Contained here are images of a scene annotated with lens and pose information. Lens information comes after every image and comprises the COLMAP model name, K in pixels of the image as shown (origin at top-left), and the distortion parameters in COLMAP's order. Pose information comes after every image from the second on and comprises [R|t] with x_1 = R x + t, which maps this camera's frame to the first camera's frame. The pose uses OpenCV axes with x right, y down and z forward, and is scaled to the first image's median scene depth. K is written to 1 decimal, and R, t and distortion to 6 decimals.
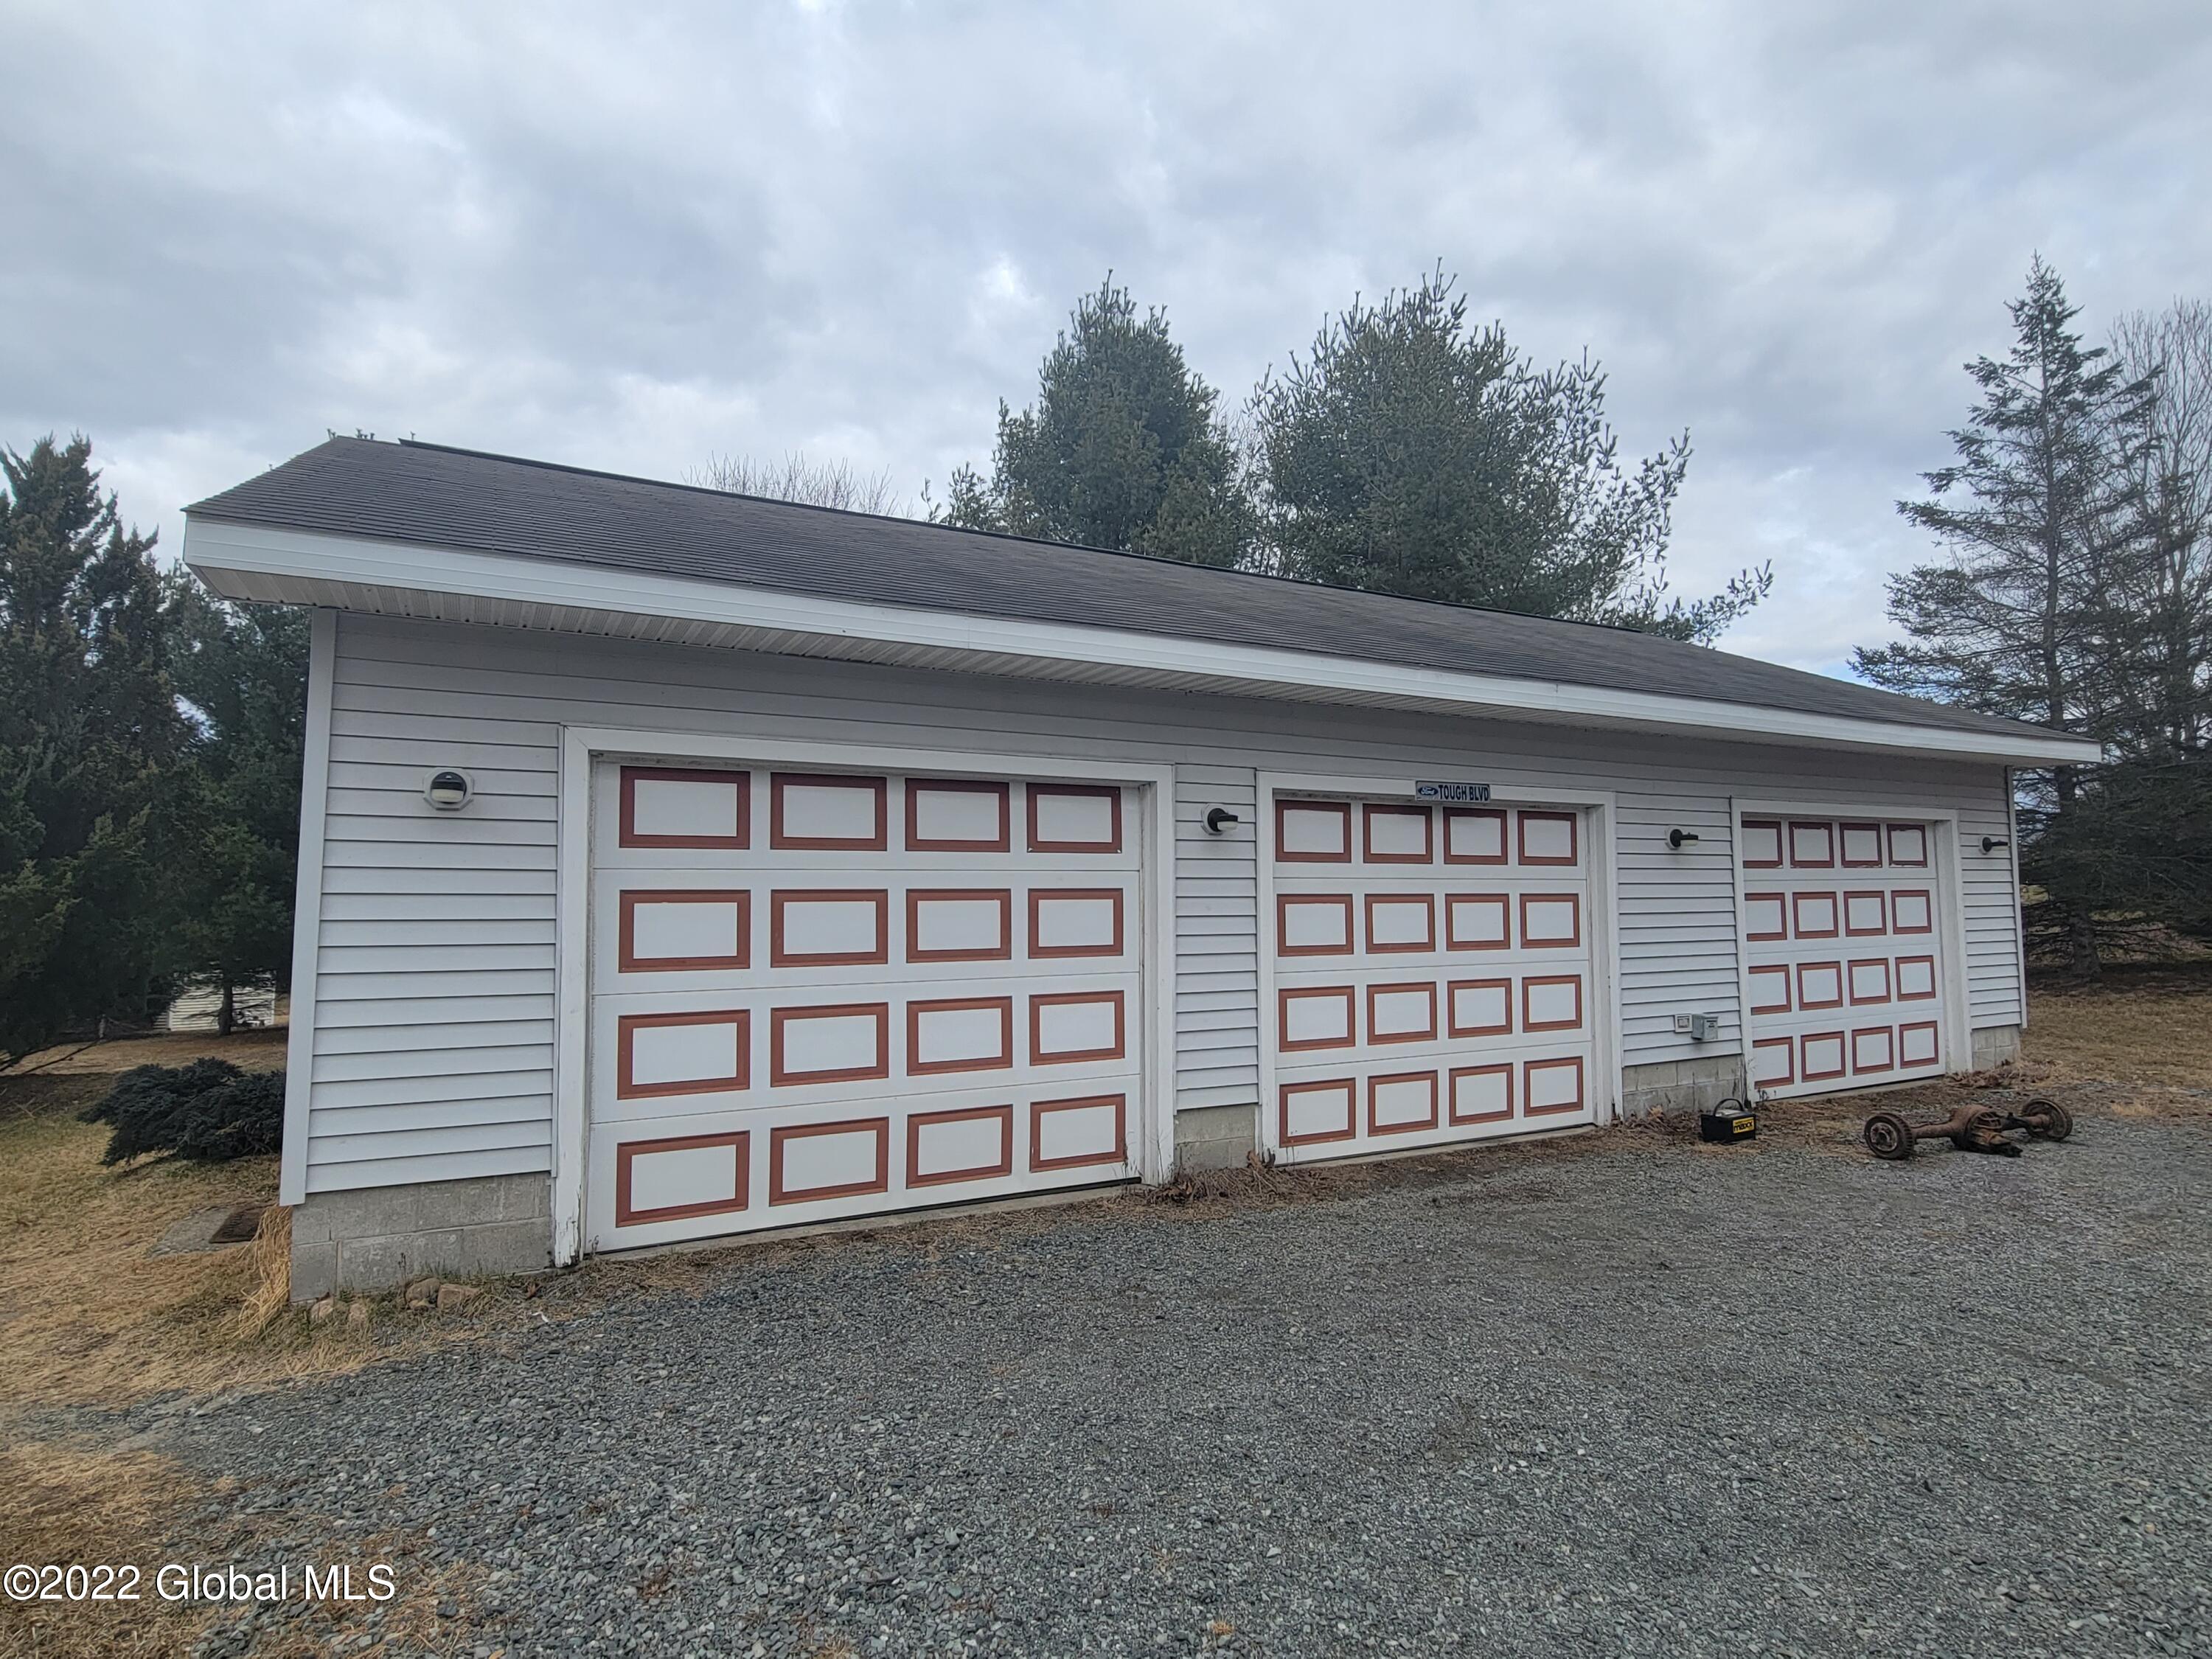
lens RADIAL K [[1189.7, 0, 1120.0], [0, 1189.7, 824.1], [0, 0, 1]] dist [0.004509, -0.004241]
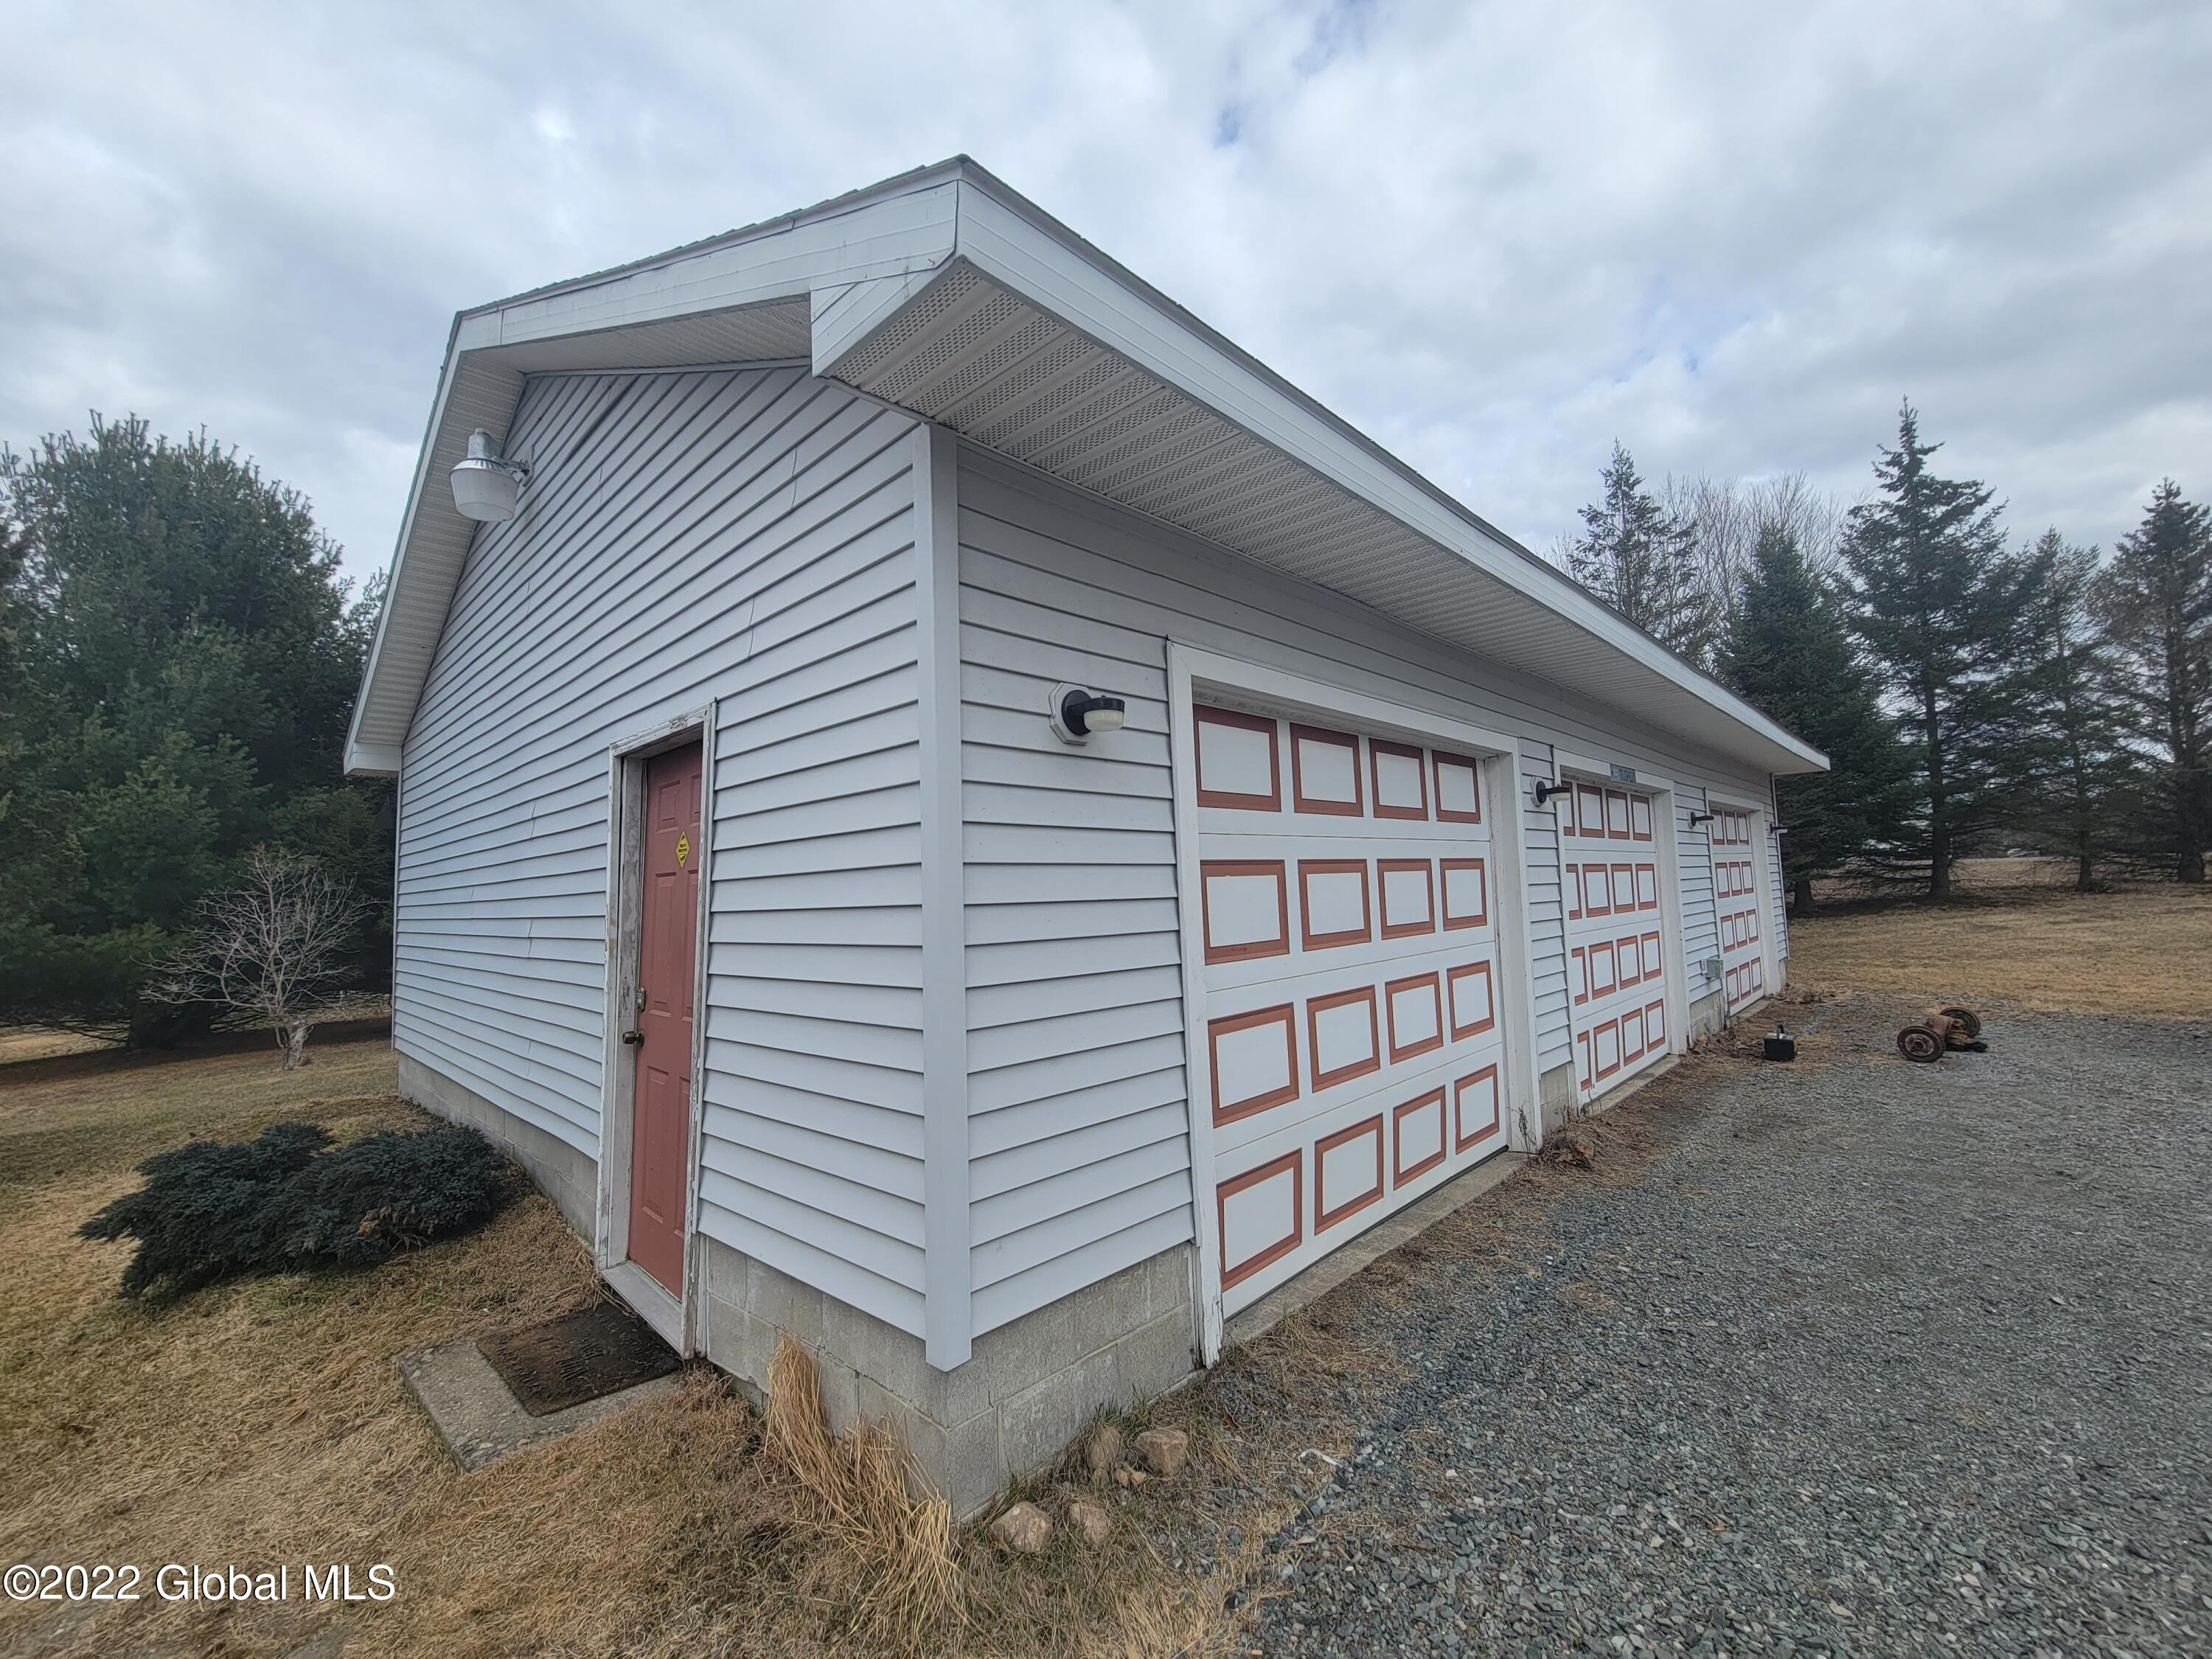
lens RADIAL K [[905.4, 0, 1109.8], [0, 905.4, 830.2], [0, 0, 1]] dist [0.011250, -0.007849]
pose [[0.952070, -0.011714, 0.305657, -0.191382], [0.016622, 0.999771, -0.013460, 0.012526], [-0.305429, 0.017896, 0.952047, 0.131217]]
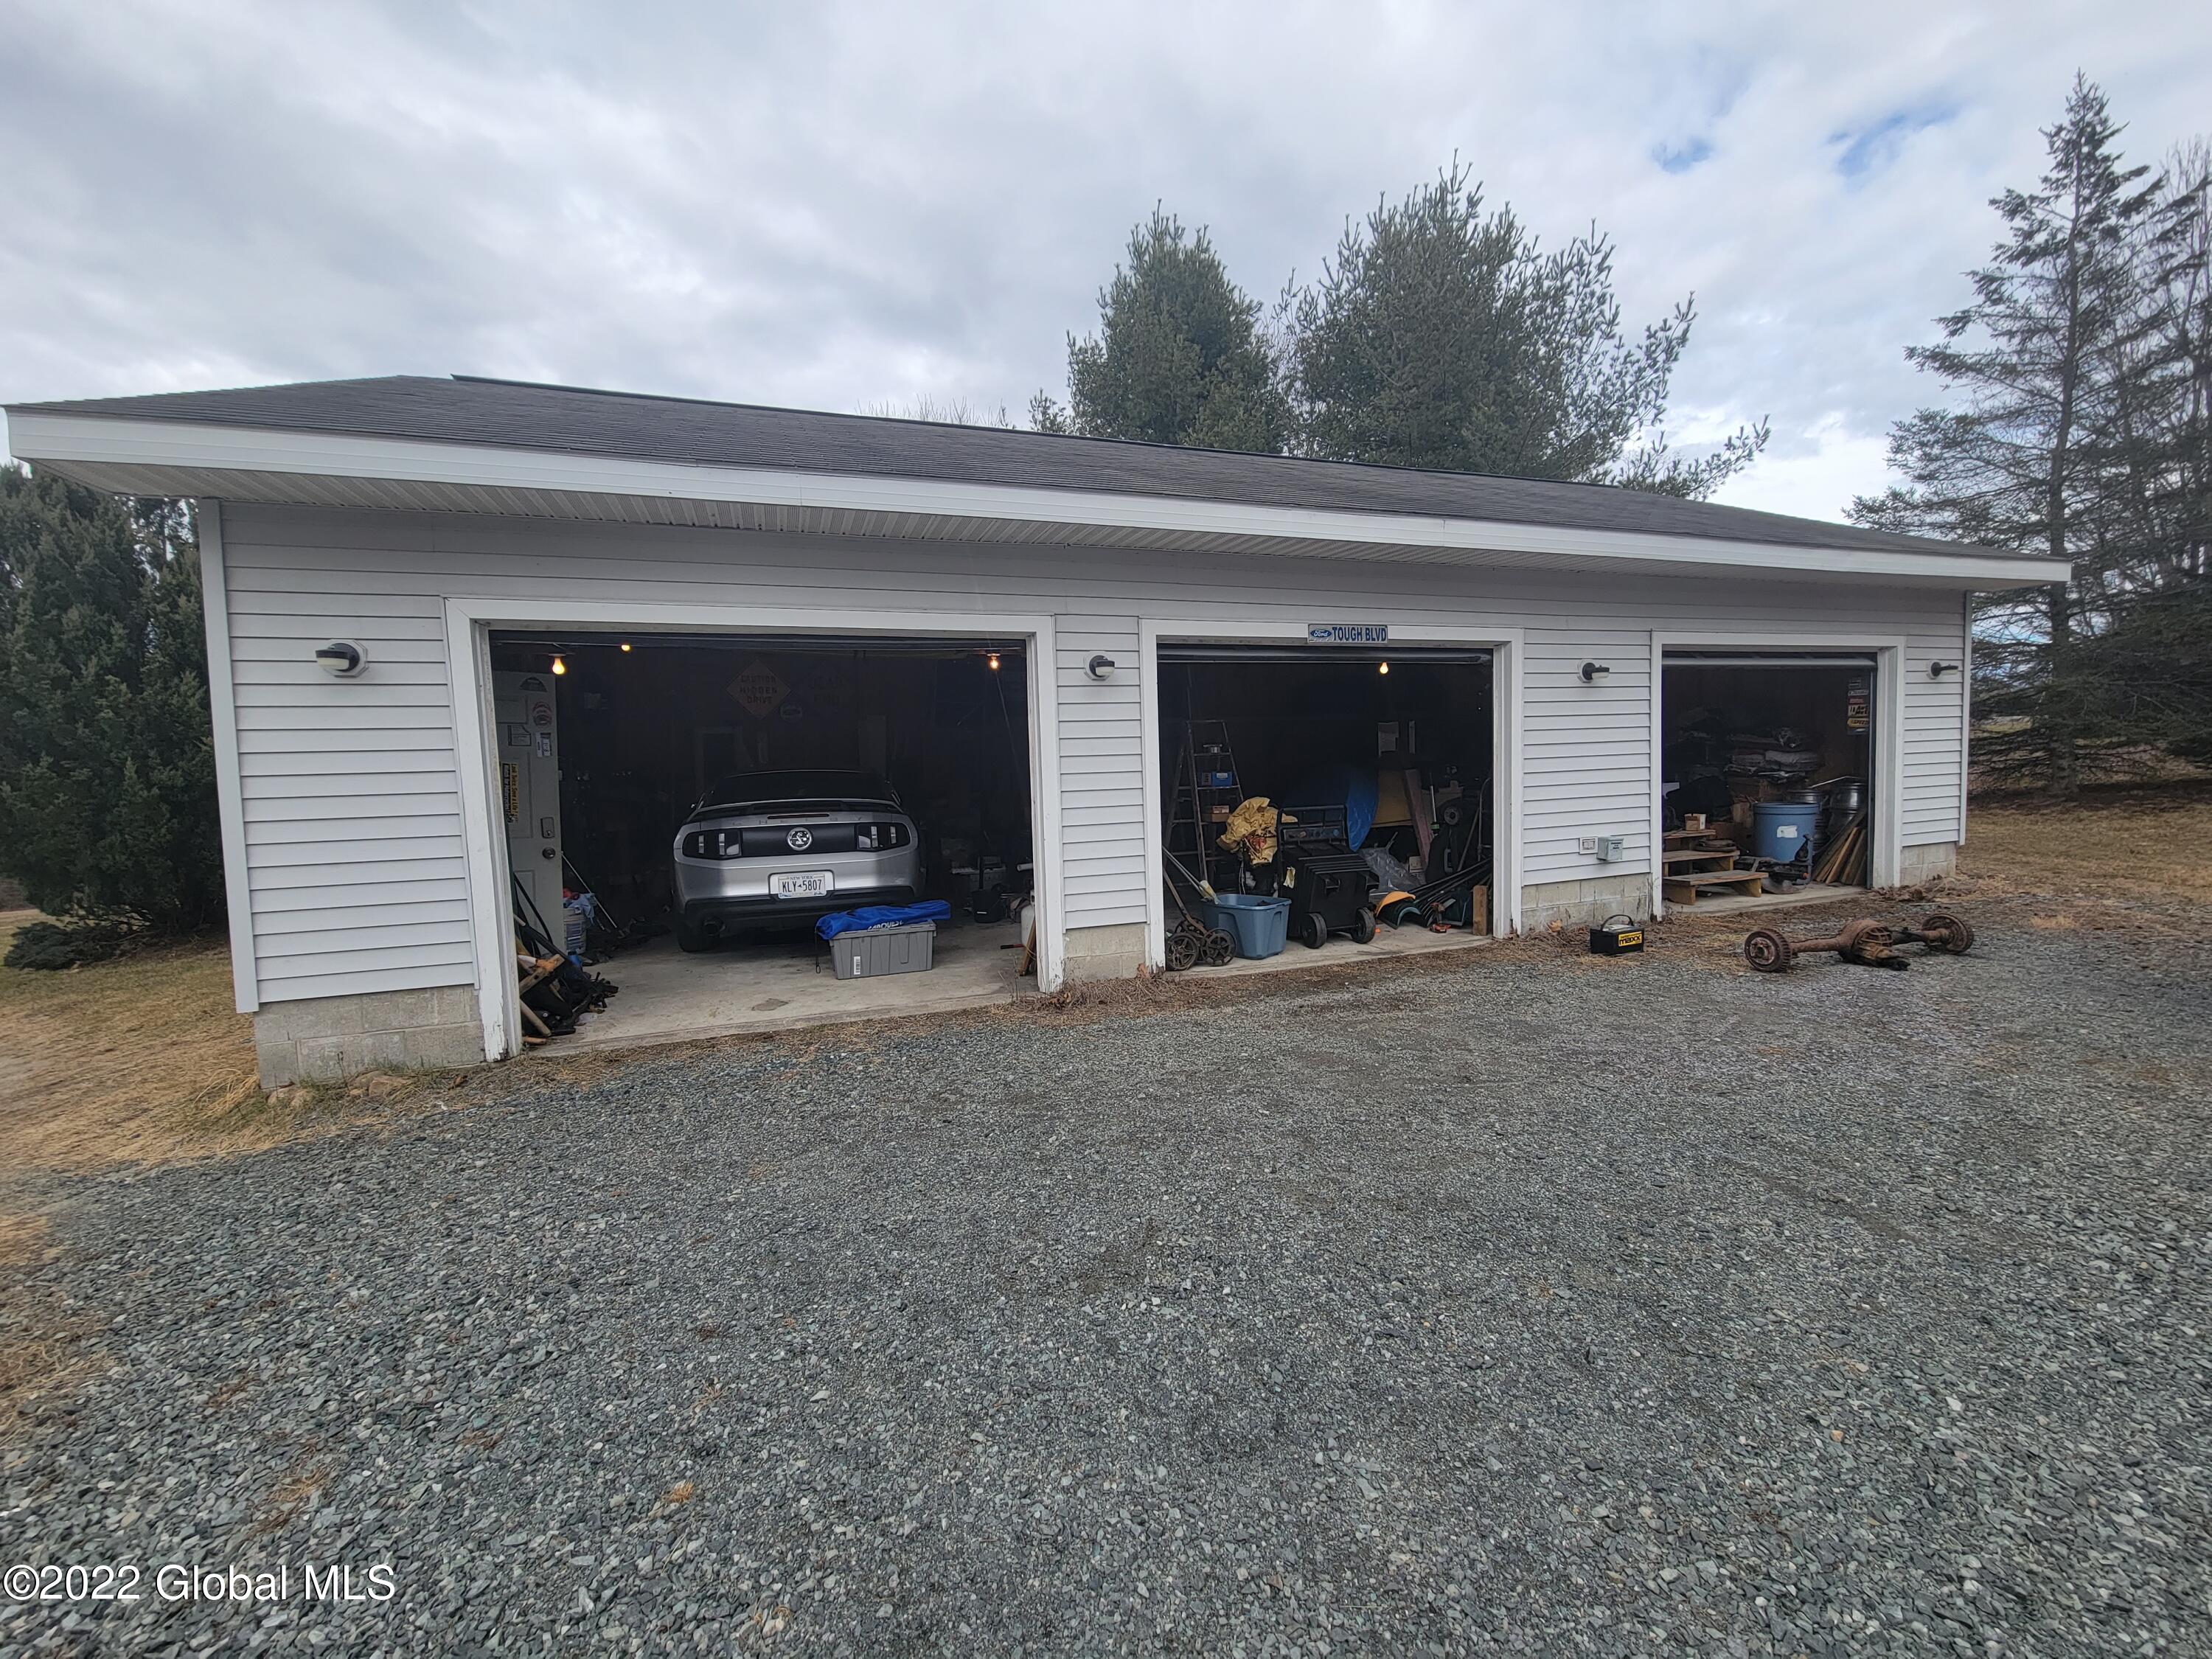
lens RADIAL K [[918.8, 0, 1116.8], [0, 918.8, 826.9], [0, 0, 1]] dist [0.000951, -0.002269]
pose [[0.989706, -0.017487, -0.142043, 0.077871], [0.036988, 0.990041, 0.135837, 0.010258], [0.138253, -0.139692, 0.980496, 0.059798]]
